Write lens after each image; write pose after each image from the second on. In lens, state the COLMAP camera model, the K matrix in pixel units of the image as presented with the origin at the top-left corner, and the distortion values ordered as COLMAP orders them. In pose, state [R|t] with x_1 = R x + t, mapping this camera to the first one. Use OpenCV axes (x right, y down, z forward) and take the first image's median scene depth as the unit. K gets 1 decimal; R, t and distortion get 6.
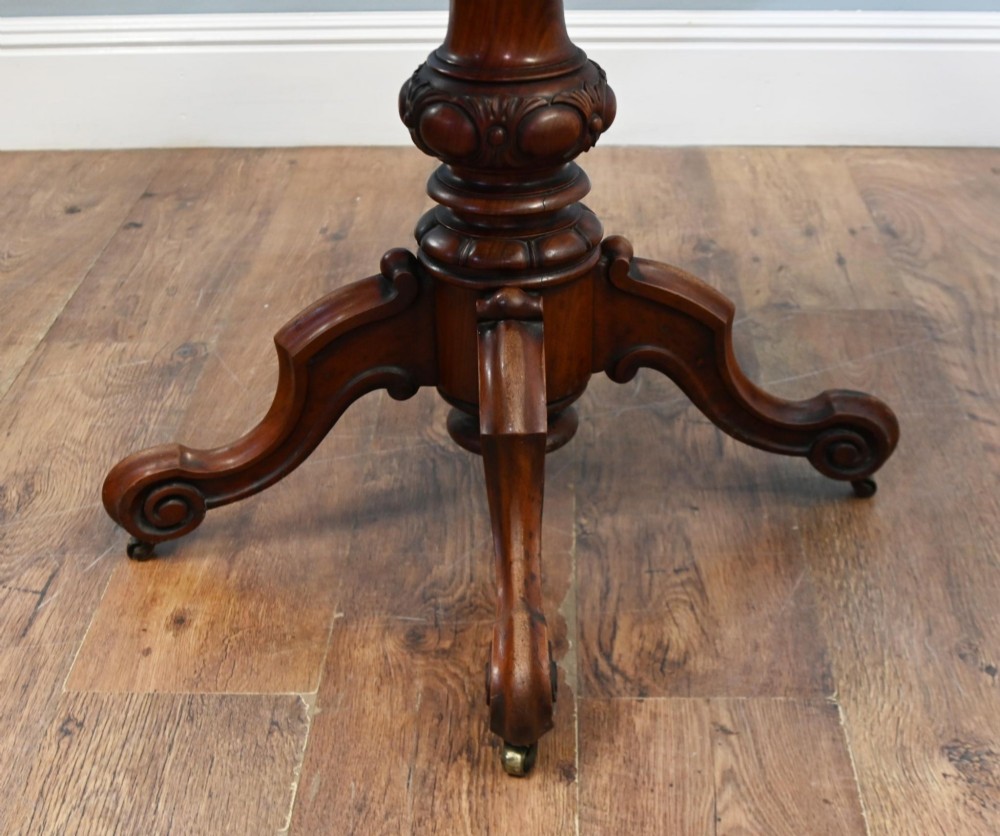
lens RADIAL K [[1526.8, 0, 534.7], [0, 1526.8, 453.3], [0, 0, 1]] dist [-0.103524, 0.078719]
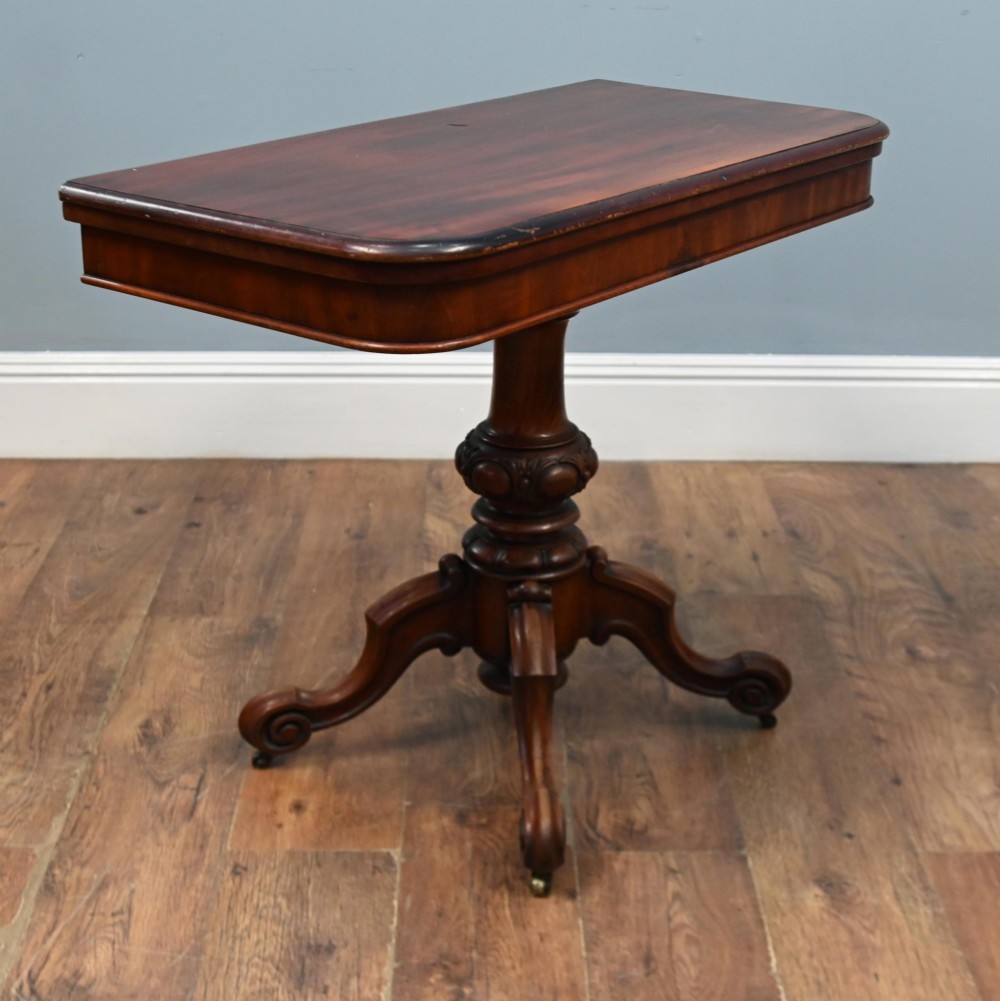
lens RADIAL K [[1718.4, 0, 500.3], [0, 1718.4, 533.8], [0, 0, 1]] dist [-0.117403, 0.126038]
pose [[0.999386, 0.005810, 0.034552, -0.090066], [-0.001355, 0.991827, -0.127584, 0.054699], [-0.035011, 0.127459, 0.991226, -0.606188]]
